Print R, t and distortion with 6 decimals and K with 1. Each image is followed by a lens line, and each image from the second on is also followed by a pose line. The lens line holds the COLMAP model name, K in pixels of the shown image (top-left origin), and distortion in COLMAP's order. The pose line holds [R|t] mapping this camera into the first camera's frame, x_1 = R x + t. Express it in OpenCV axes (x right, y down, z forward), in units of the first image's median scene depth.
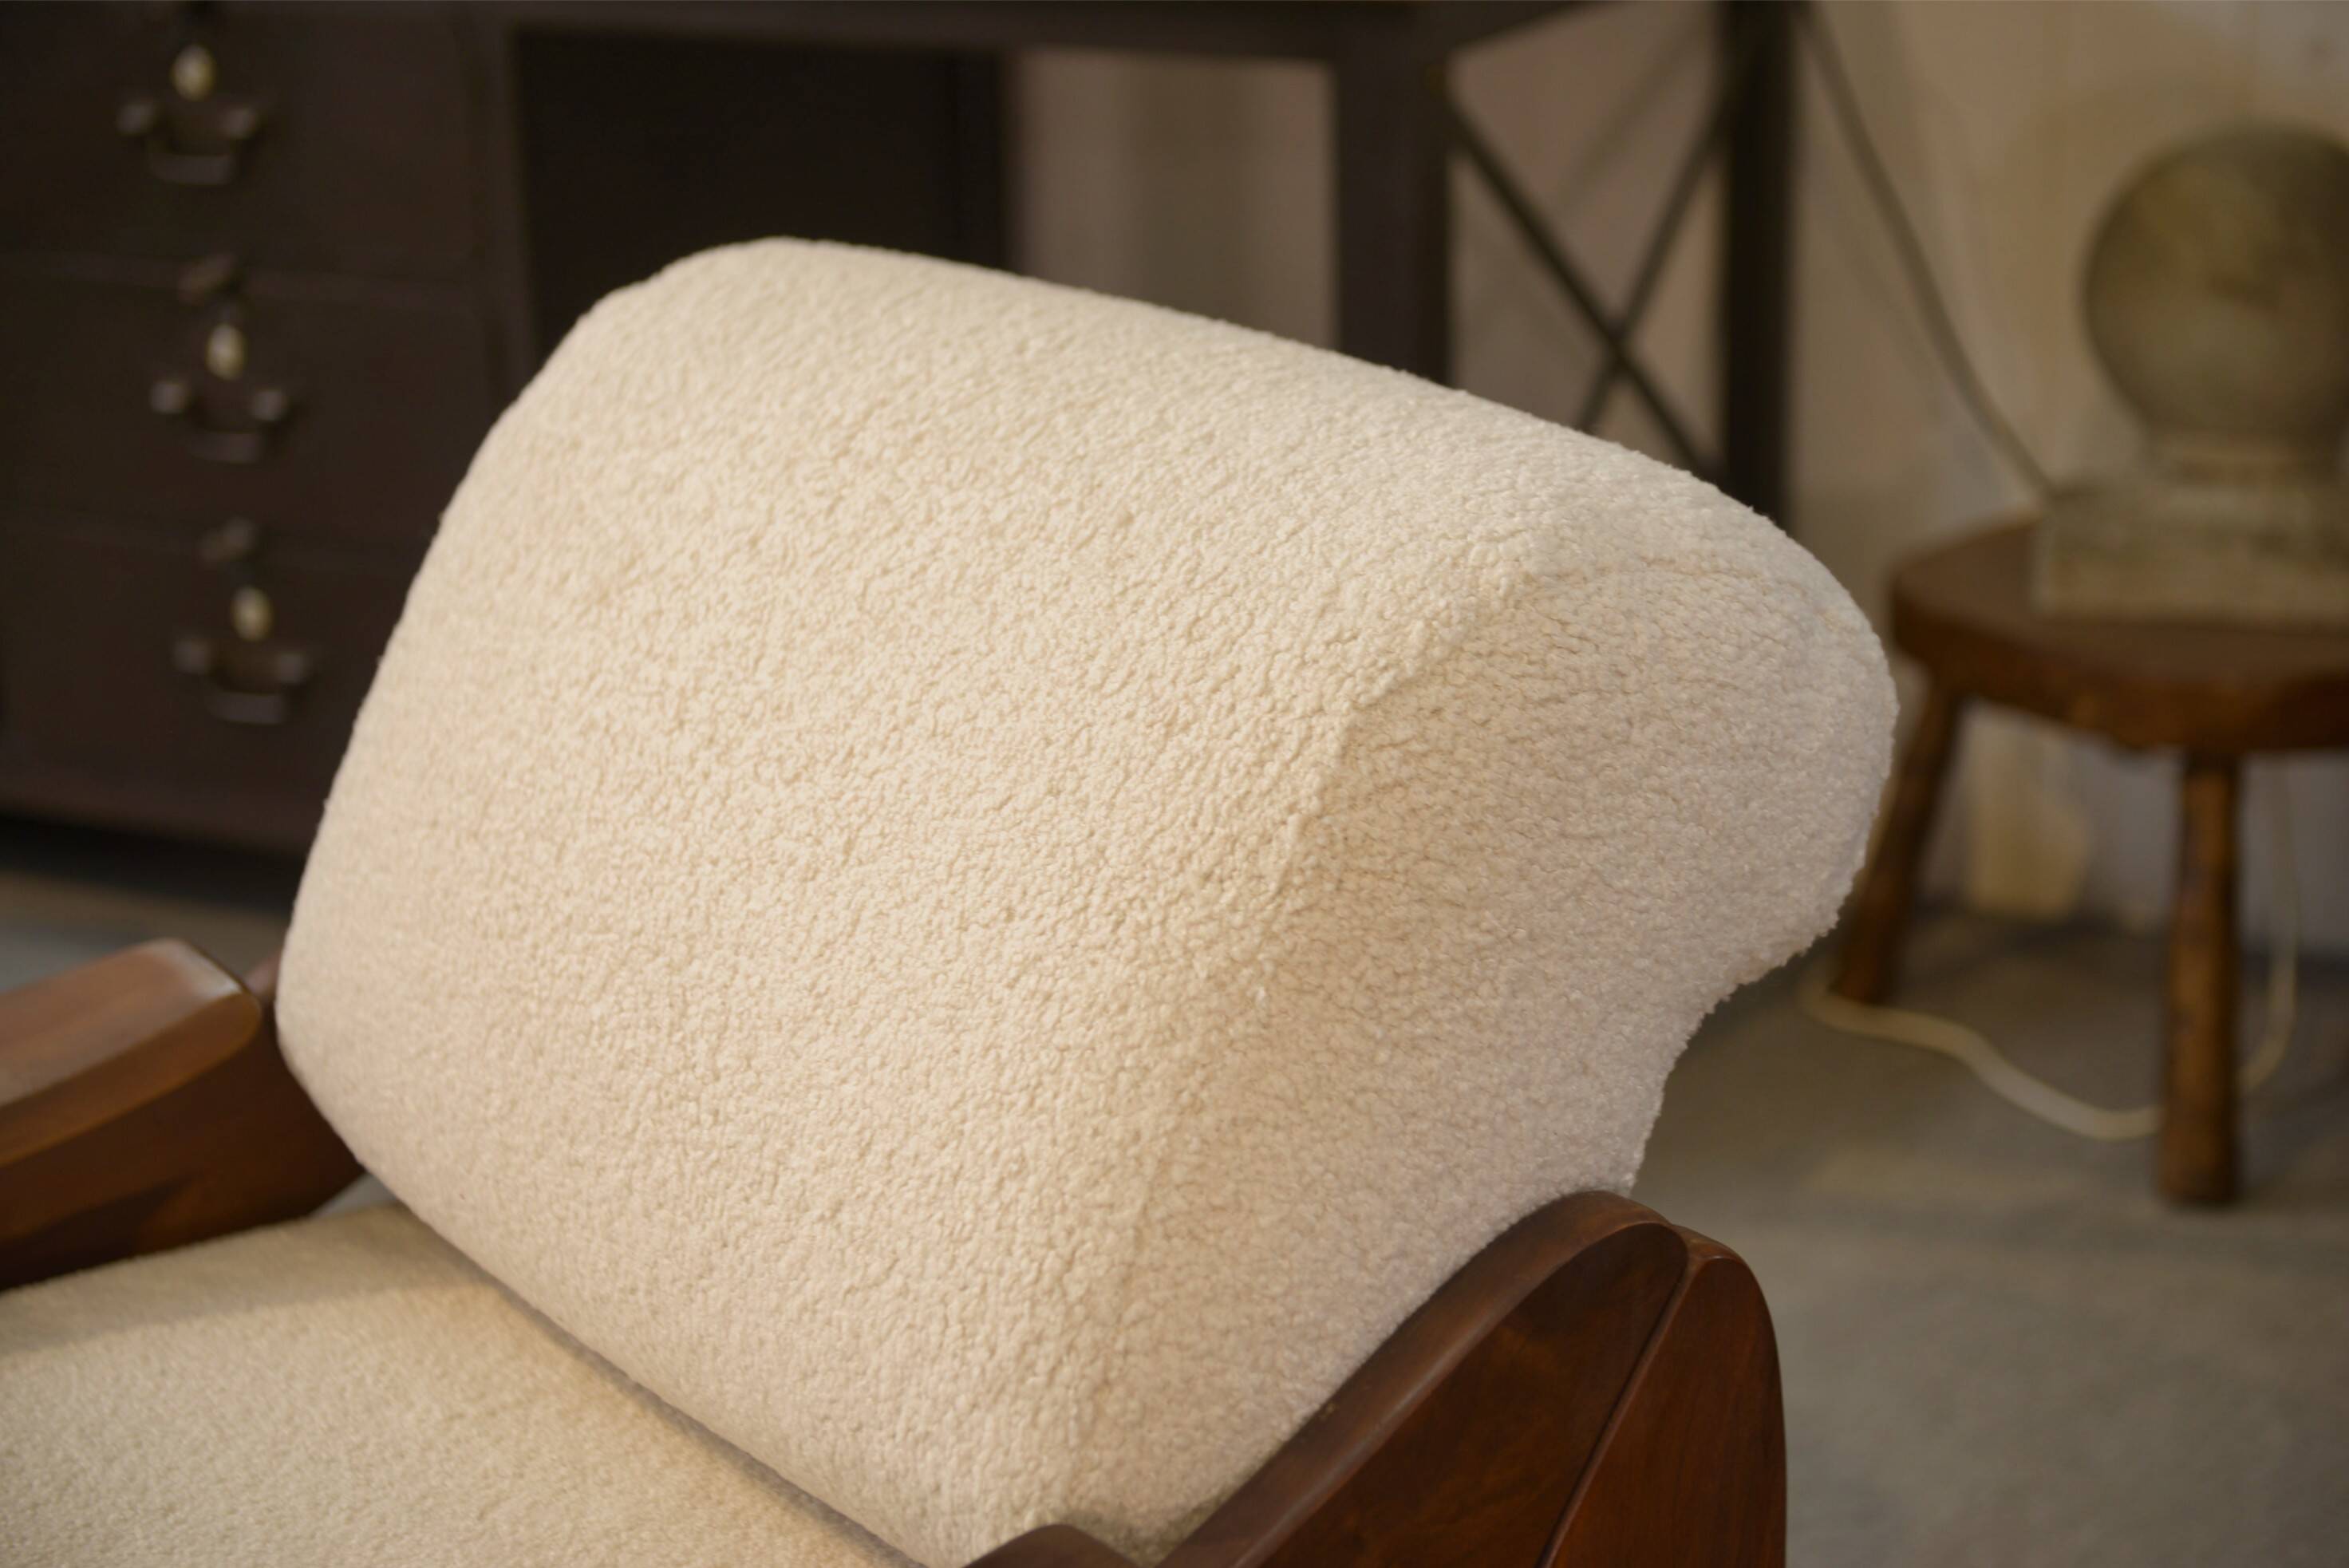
lens RADIAL K [[4482.0, 0, 1193.0], [0, 4482.0, 776.3], [0, 0, 1]] dist [0.132260, -0.365281]
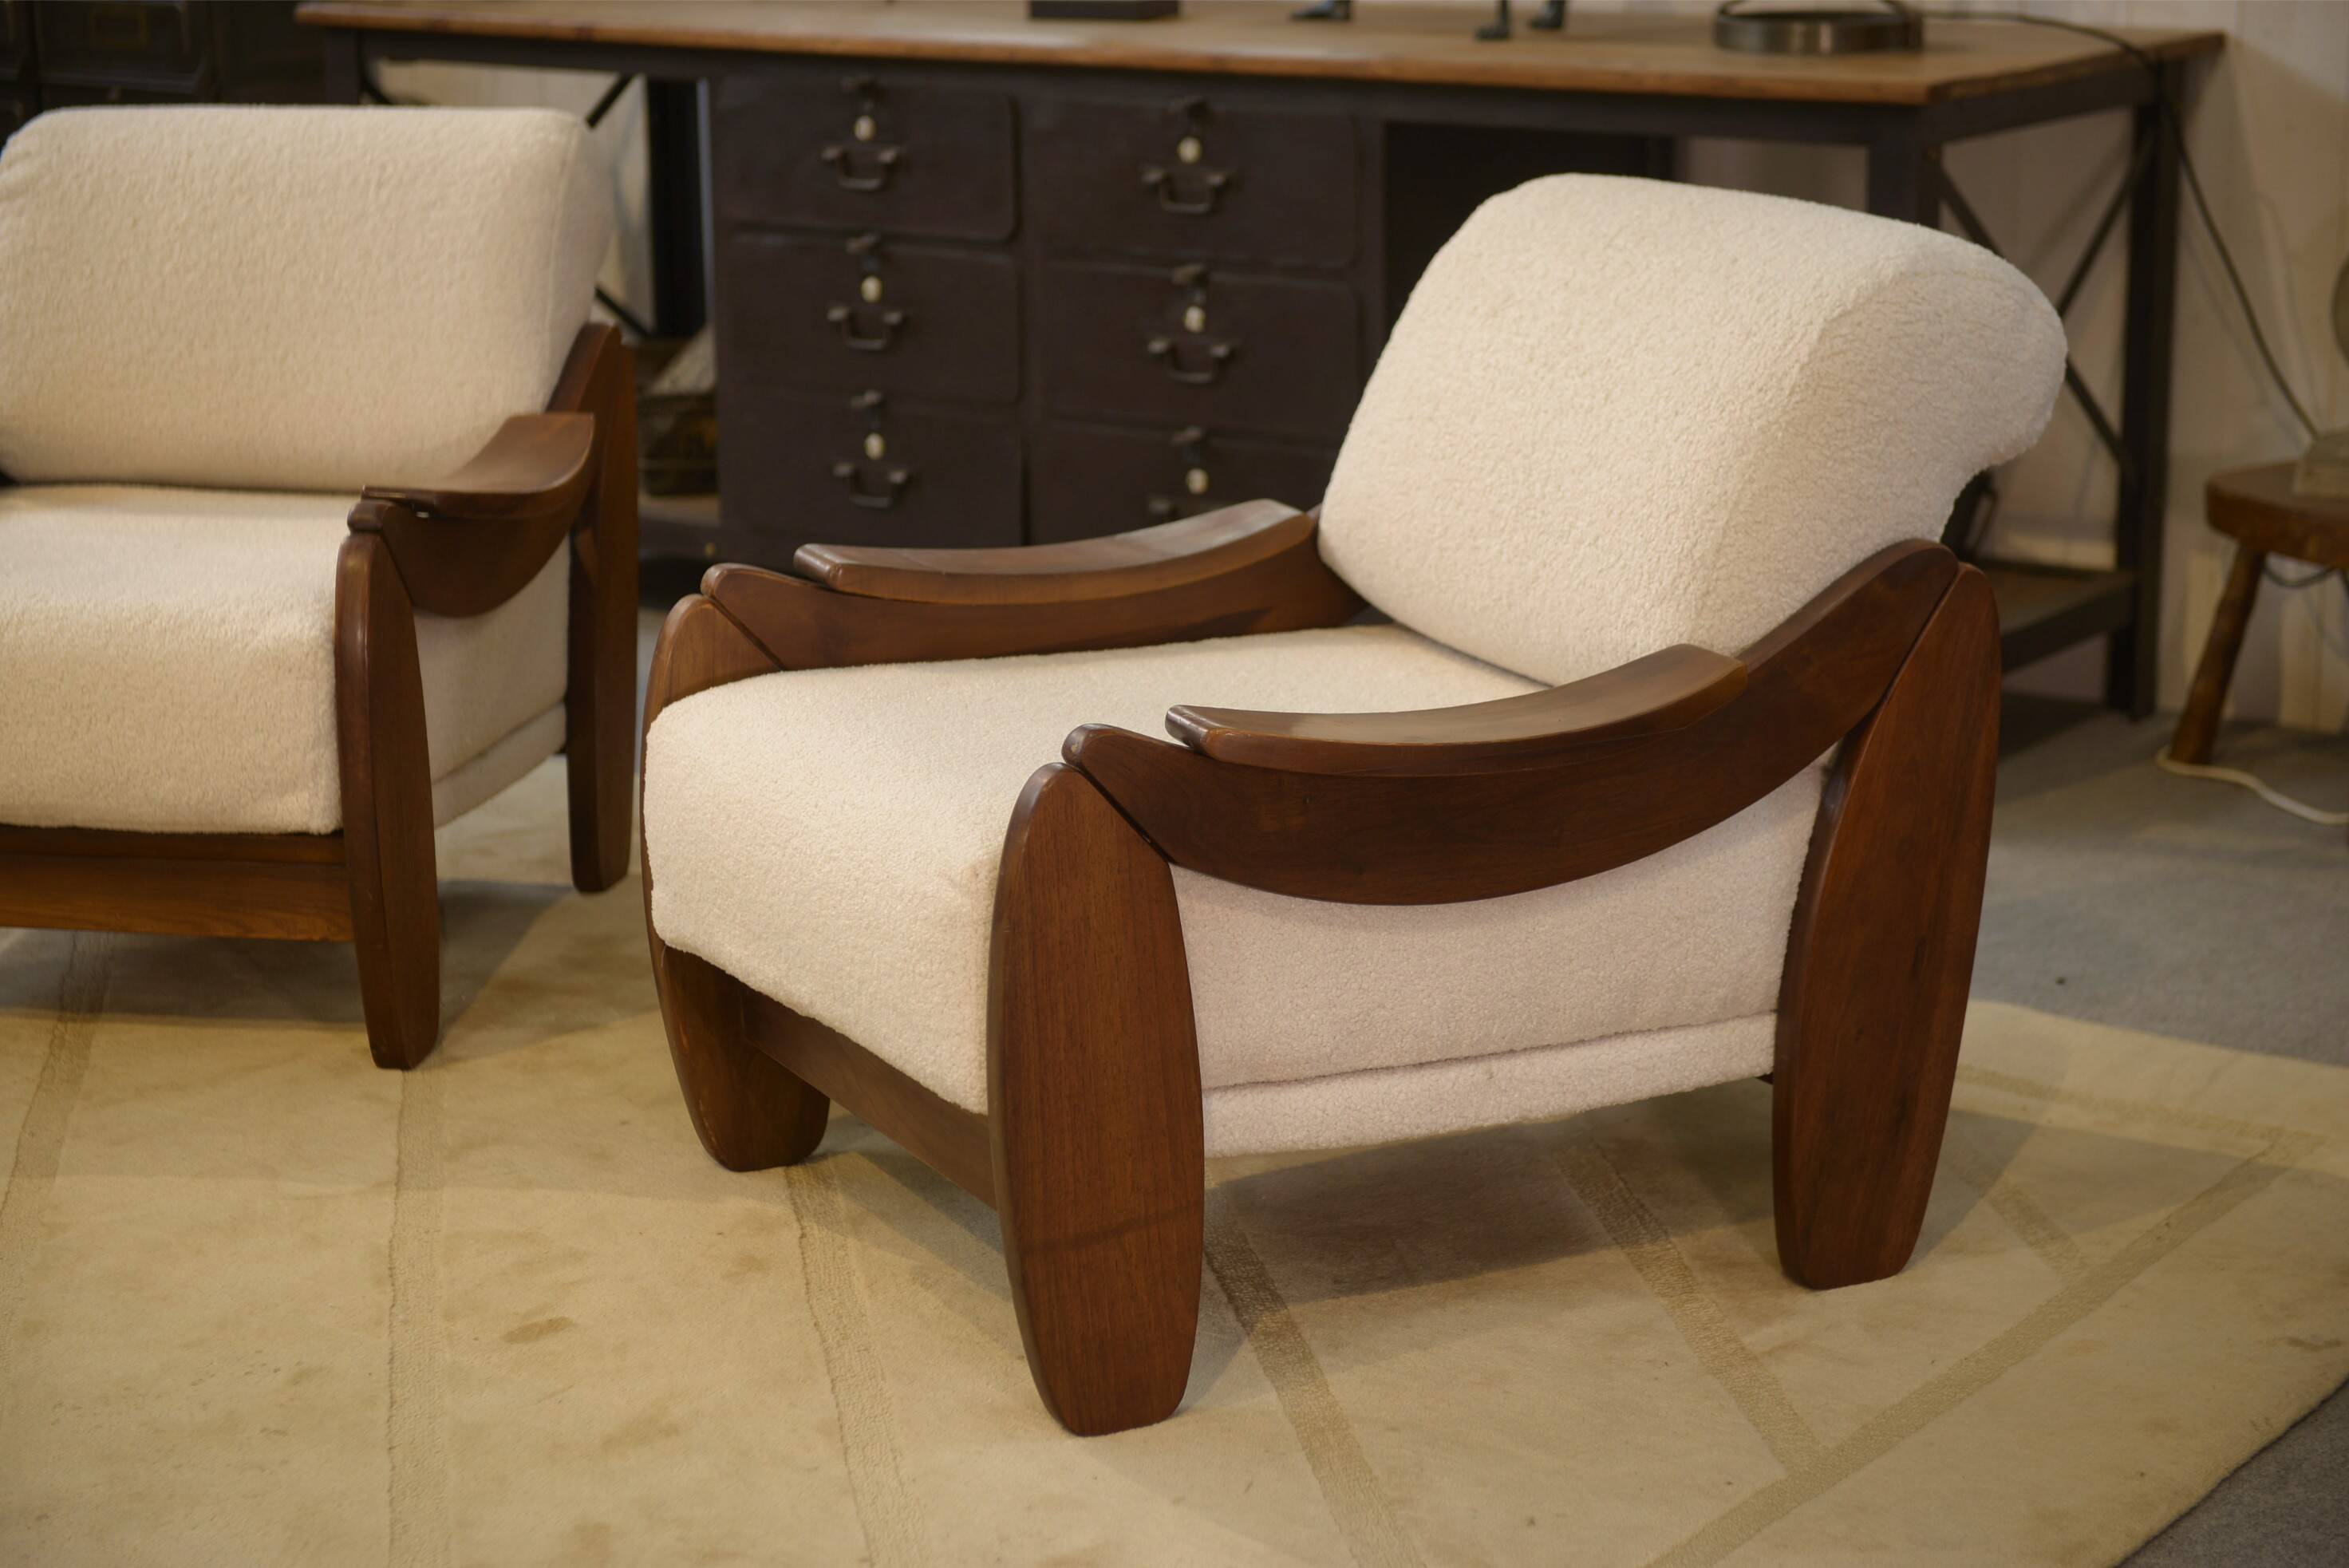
lens RADIAL K [[4482.0, 0, 1193.0], [0, 4482.0, 776.3], [0, 0, 1]] dist [0.132260, -0.365281]
pose [[0.989579, 0.047339, -0.135988, 0.038648], [-0.055590, 0.996795, -0.057532, 0.374865], [0.132829, 0.064492, 0.989039, -1.385302]]
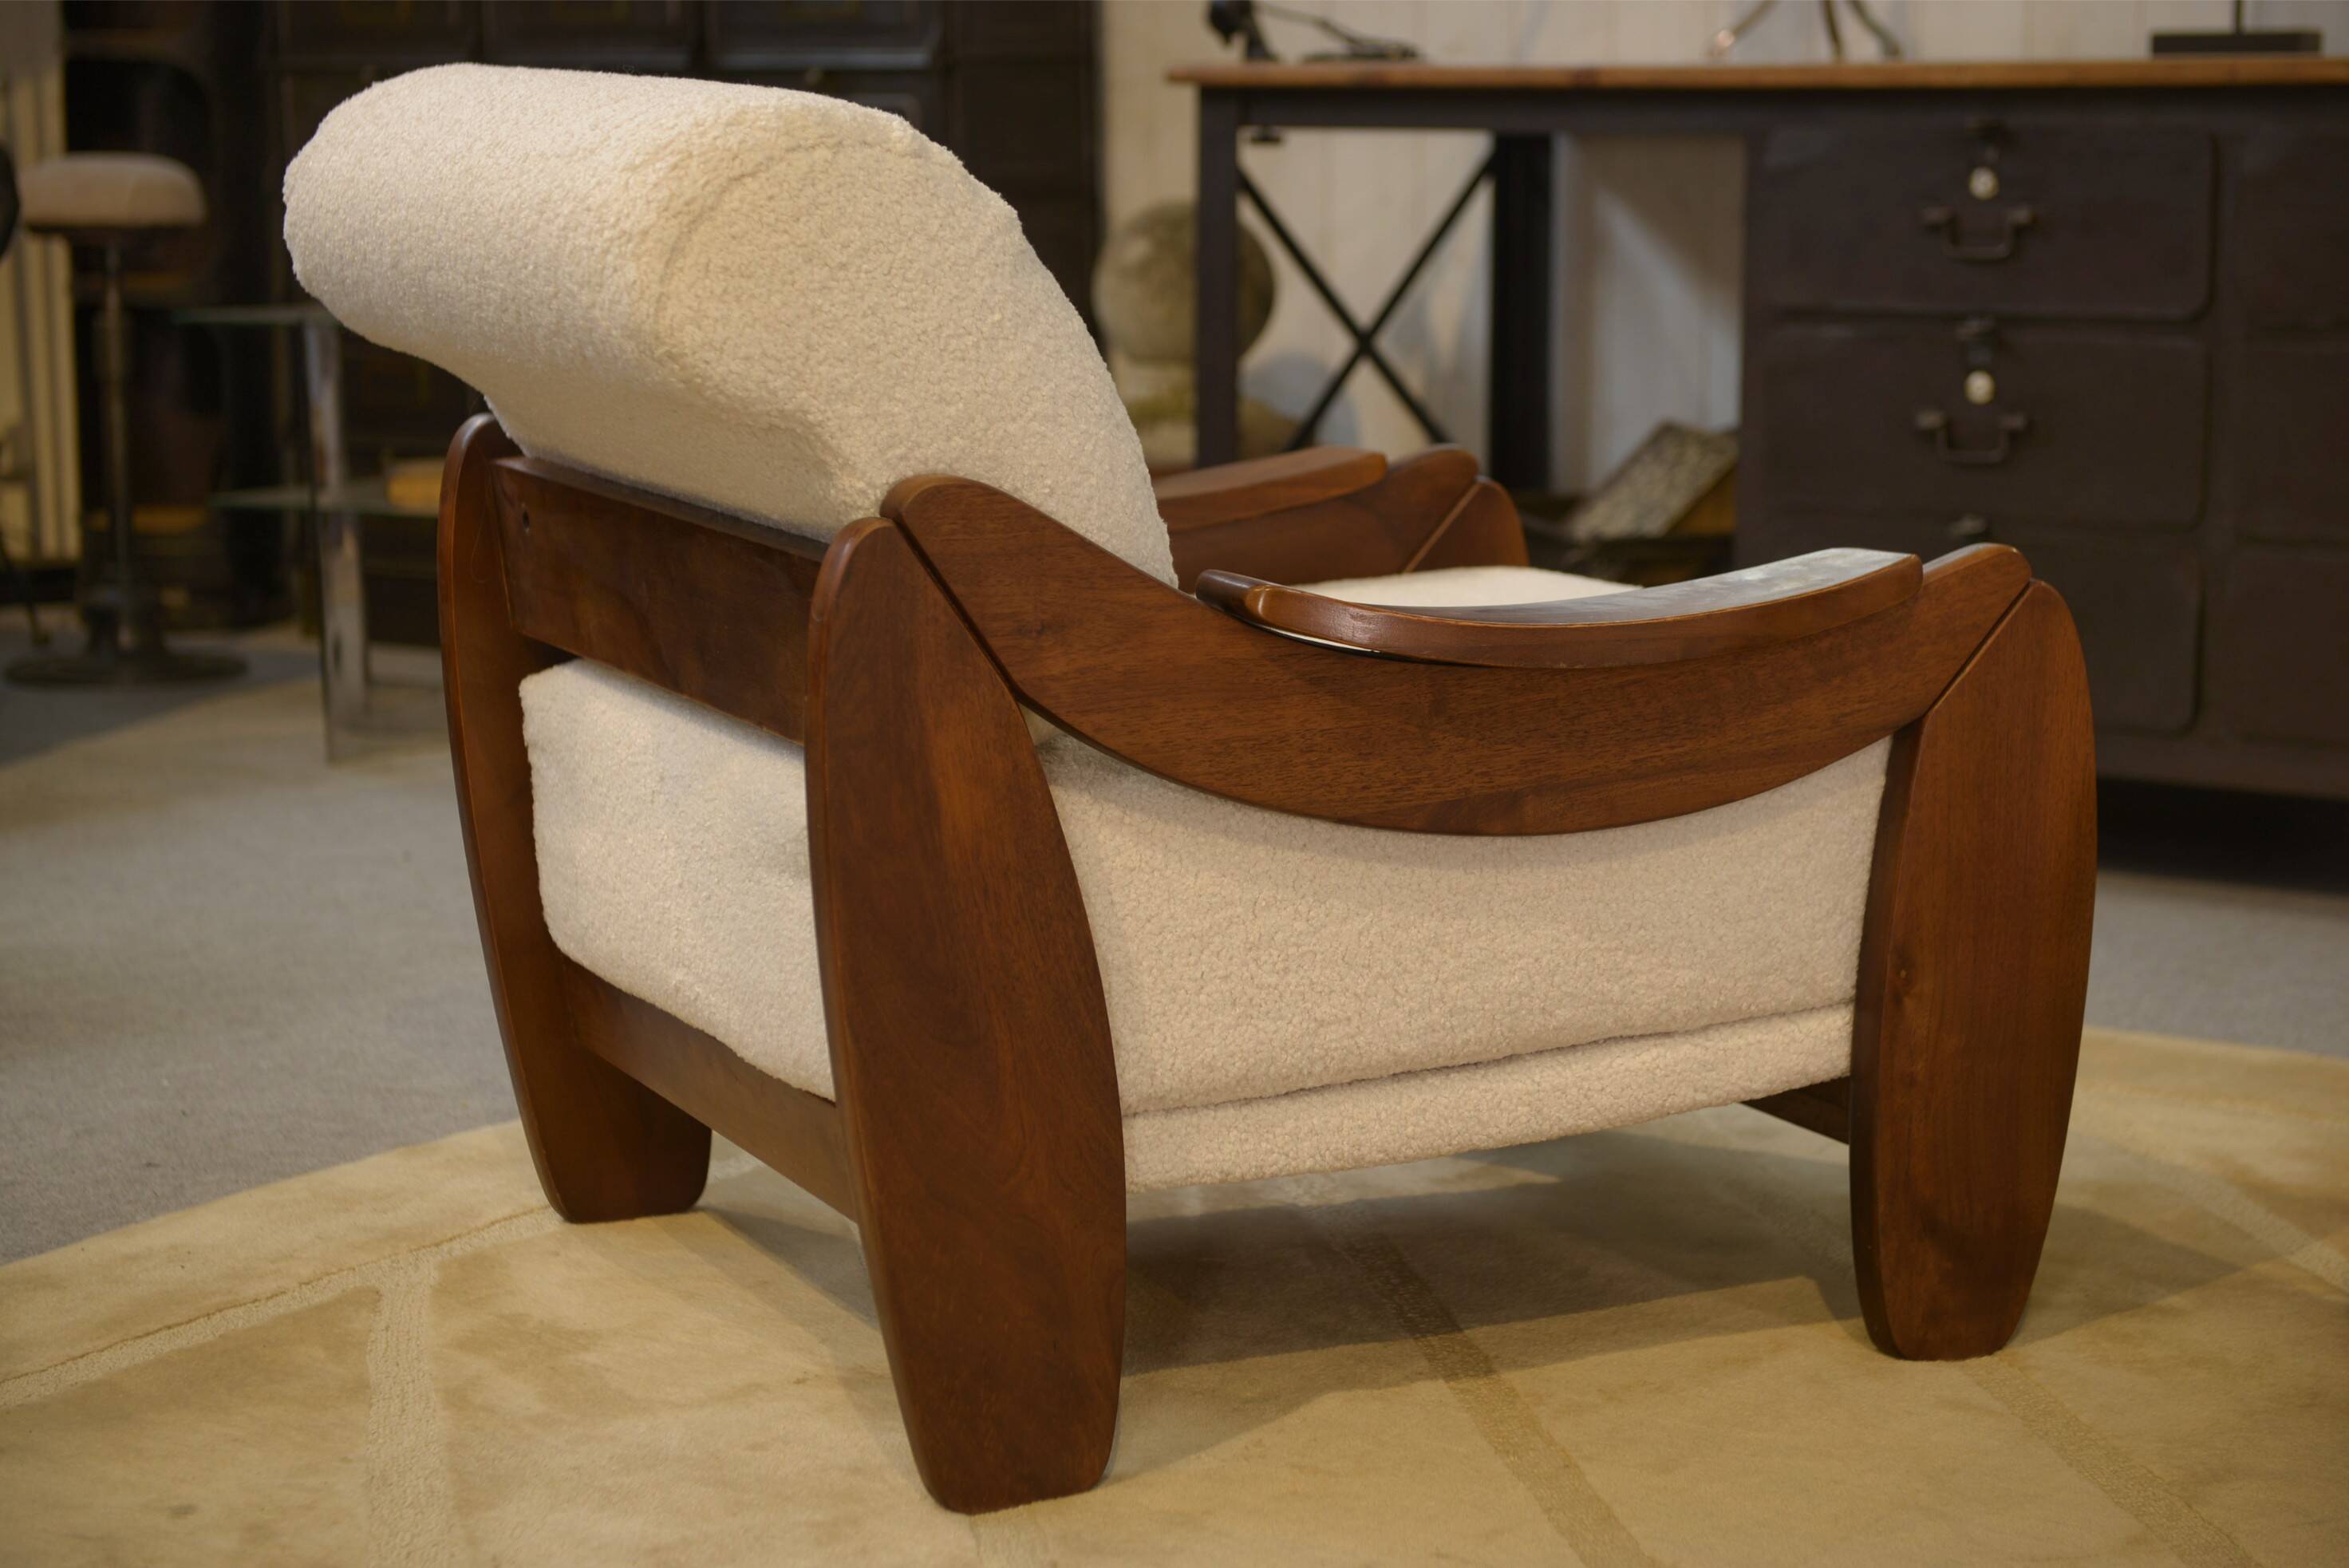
lens RADIAL K [[4375.8, 0, 1215.4], [0, 4375.8, 780.3], [0, 0, 1]] dist [0.119375, -0.186668]
pose [[0.991511, 0.042660, -0.122829, -0.917933], [-0.059302, 0.989043, -0.135190, 0.448789], [0.115716, 0.141326, 0.983177, -0.585058]]
